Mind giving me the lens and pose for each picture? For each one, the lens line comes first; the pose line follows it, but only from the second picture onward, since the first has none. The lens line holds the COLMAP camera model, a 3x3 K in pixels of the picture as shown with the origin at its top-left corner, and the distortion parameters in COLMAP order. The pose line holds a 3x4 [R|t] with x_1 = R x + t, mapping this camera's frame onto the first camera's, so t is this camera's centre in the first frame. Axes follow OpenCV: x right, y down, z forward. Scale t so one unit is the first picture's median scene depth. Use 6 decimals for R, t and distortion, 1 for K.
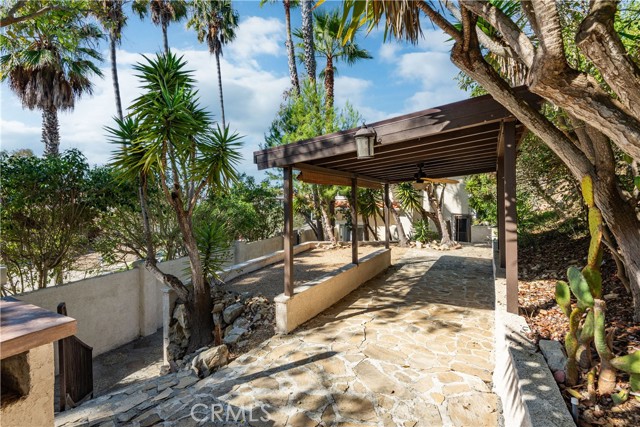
lens RADIAL K [[301.5, 0, 323.6], [0, 301.5, 199.8], [0, 0, 1]] dist [0.001325, -0.000481]
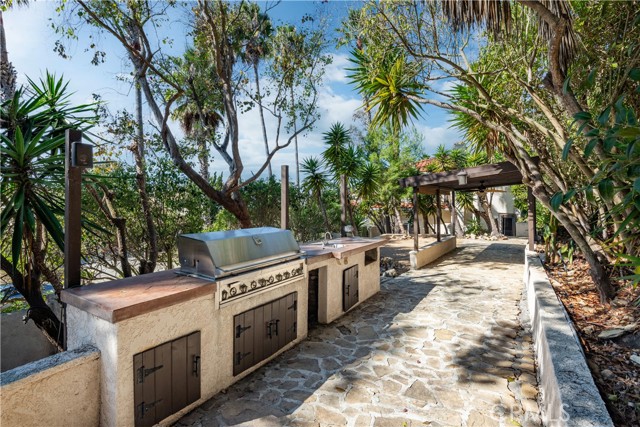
lens RADIAL K [[315.2, 0, 319.1], [0, 315.2, 207.9], [0, 0, 1]] dist [0.003196, 0.000183]
pose [[0.994100, -0.002340, -0.108439, -0.196206], [0.004717, 0.999754, 0.021666, -0.006495], [0.108362, -0.022050, 0.993867, -0.423995]]
